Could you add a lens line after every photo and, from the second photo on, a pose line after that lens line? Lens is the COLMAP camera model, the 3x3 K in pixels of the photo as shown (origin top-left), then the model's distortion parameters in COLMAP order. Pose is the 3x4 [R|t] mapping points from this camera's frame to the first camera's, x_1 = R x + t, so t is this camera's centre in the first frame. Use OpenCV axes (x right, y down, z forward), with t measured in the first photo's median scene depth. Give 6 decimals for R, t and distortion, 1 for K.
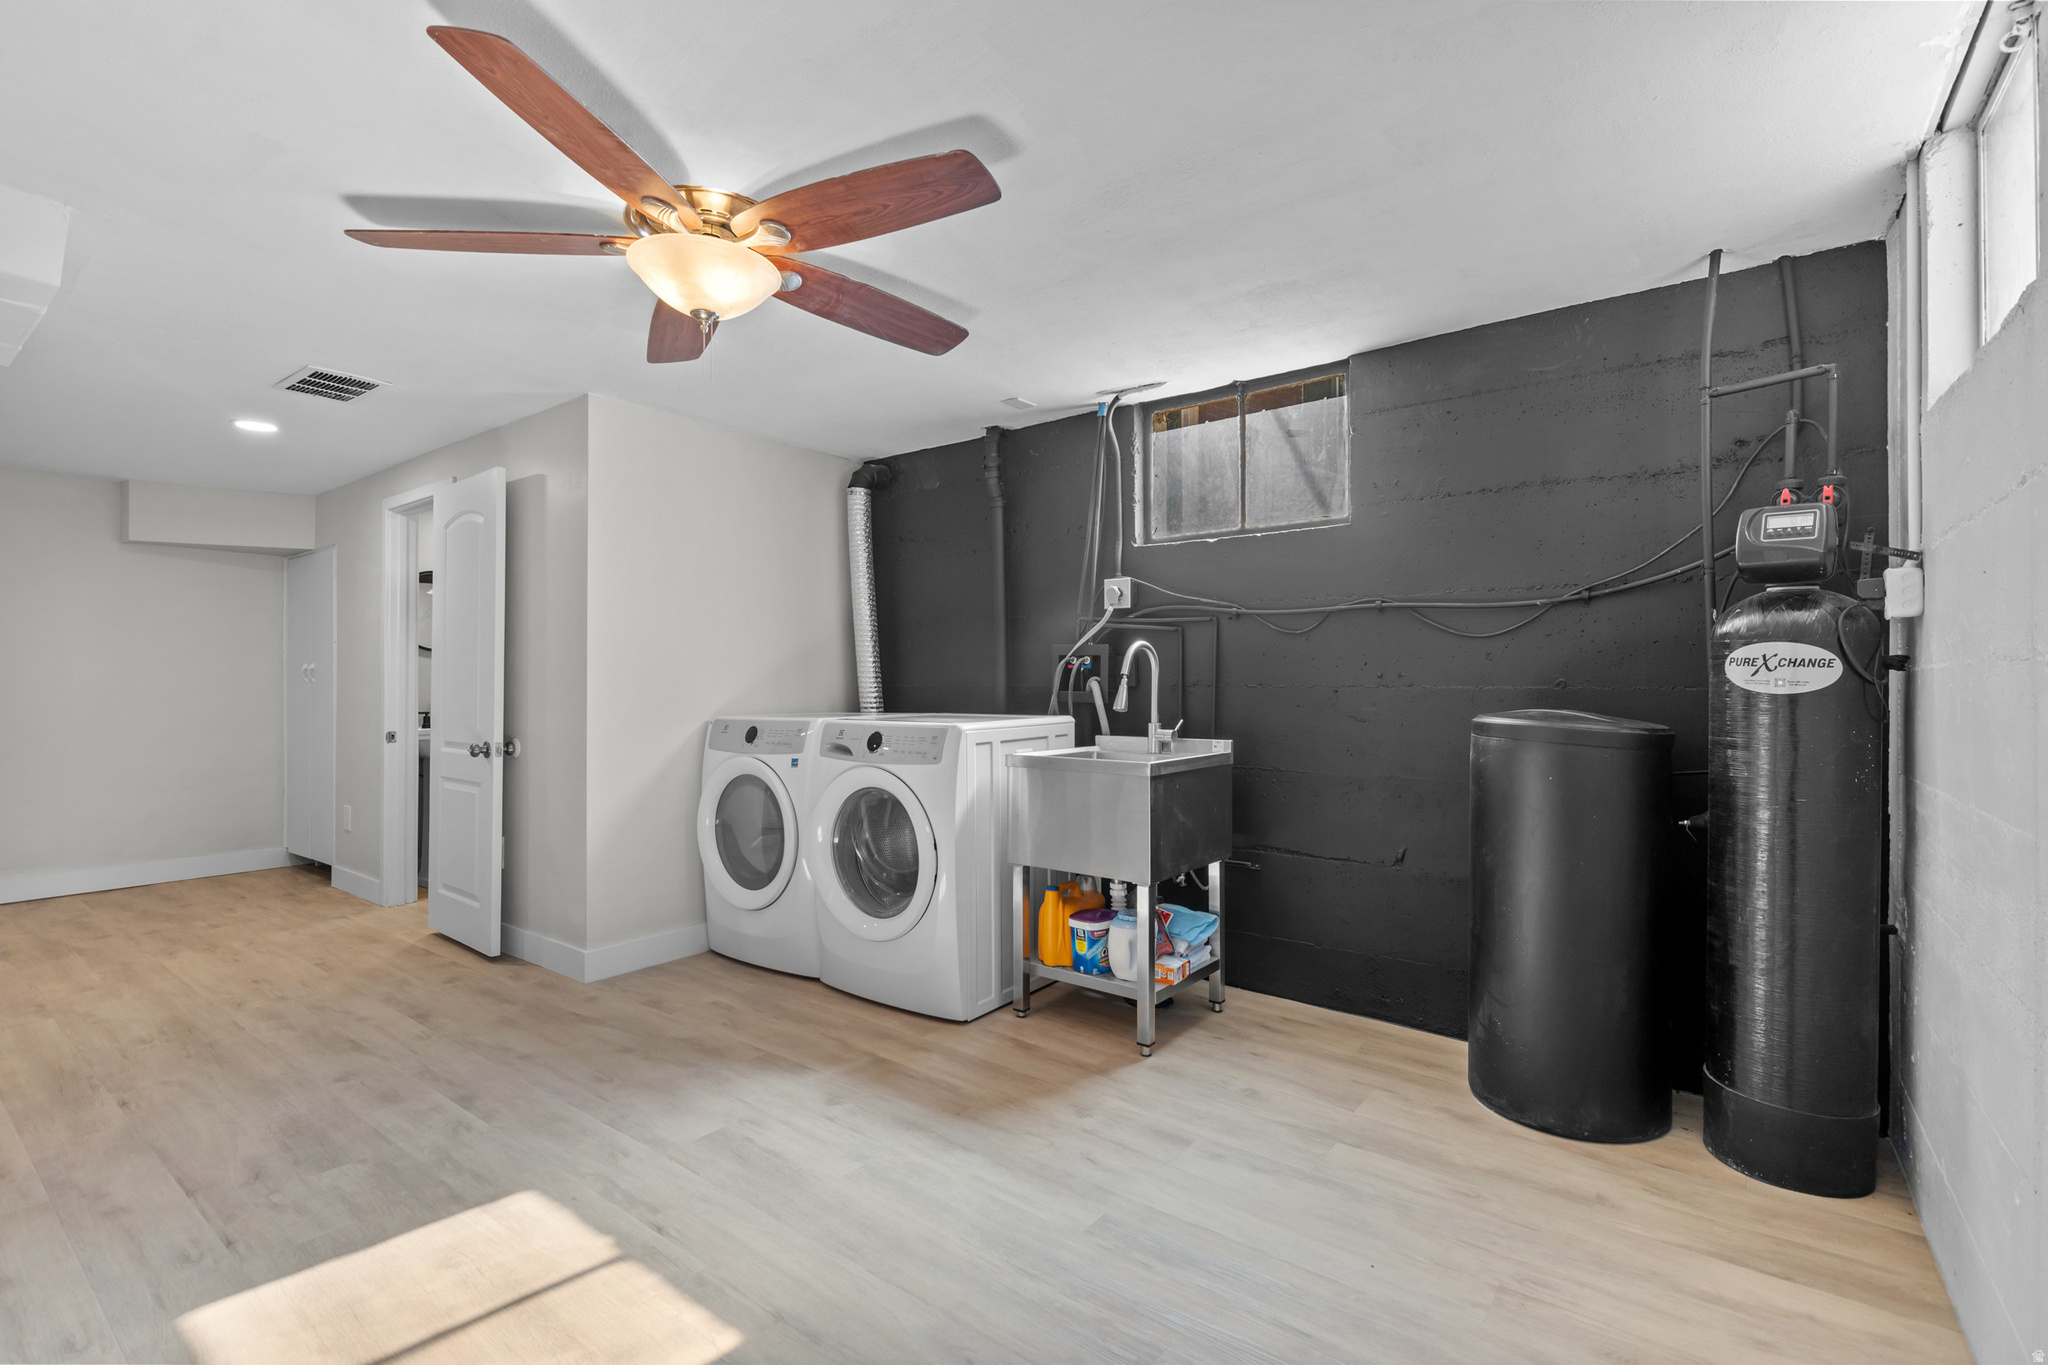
lens RADIAL K [[939.0, 0, 1029.2], [0, 939.0, 669.2], [0, 0, 1]] dist [0.004688, -0.000791]
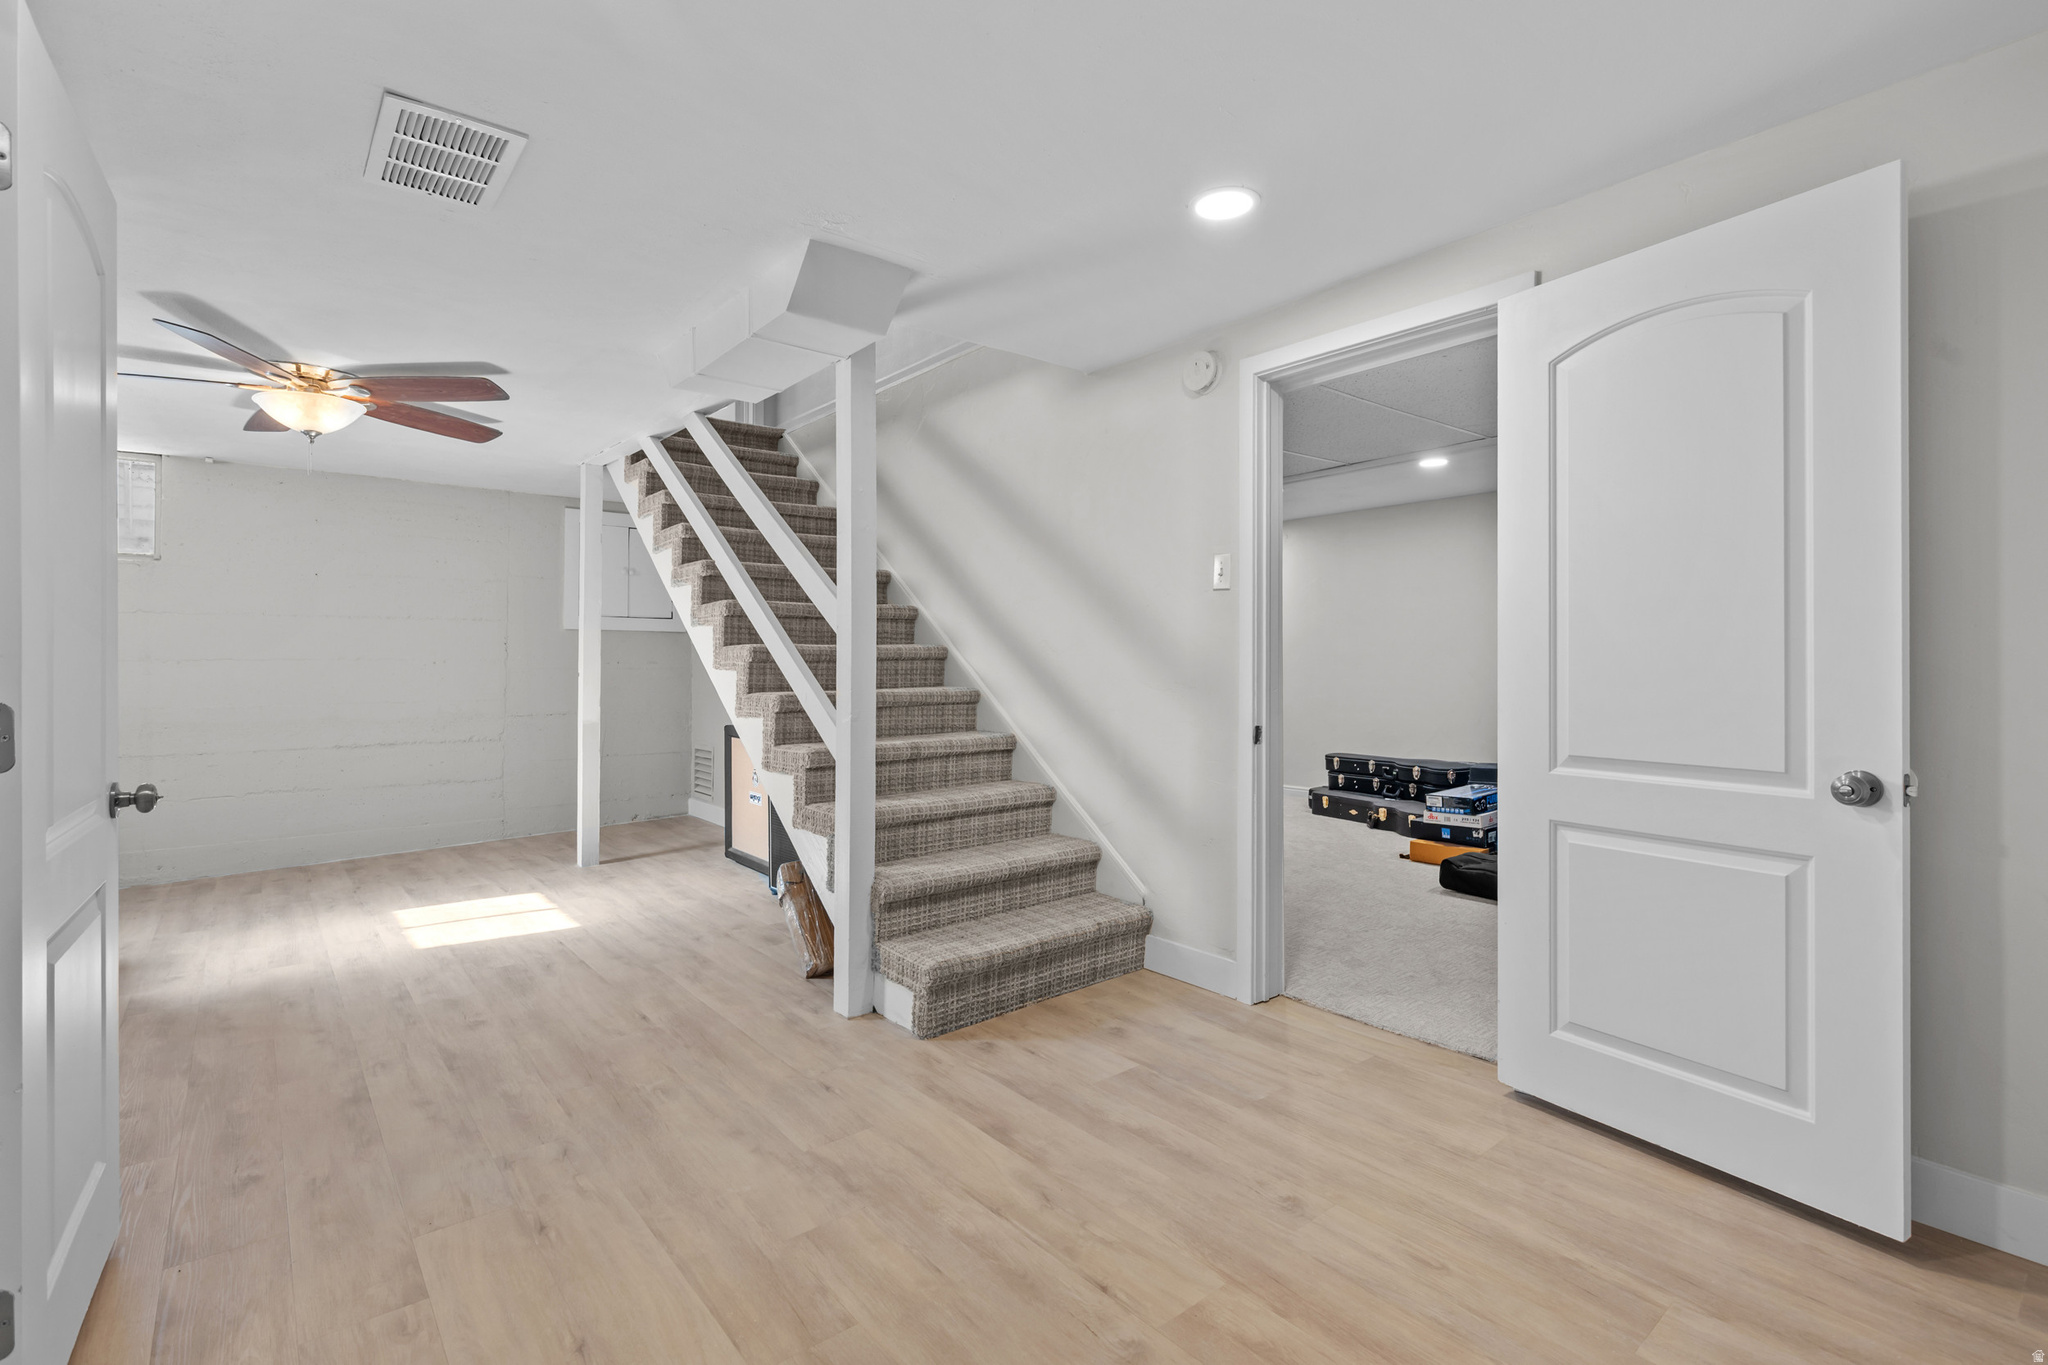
lens RADIAL K [[939.0, 0, 1020.0], [0, 939.0, 669.6], [0, 0, 1]] dist [0.004688, -0.000791]
pose [[-0.973703, 0.005641, 0.227752, -1.473446], [0.003110, 0.999929, -0.011468, 0.037628], [-0.227800, -0.010458, -0.973652, 1.782024]]
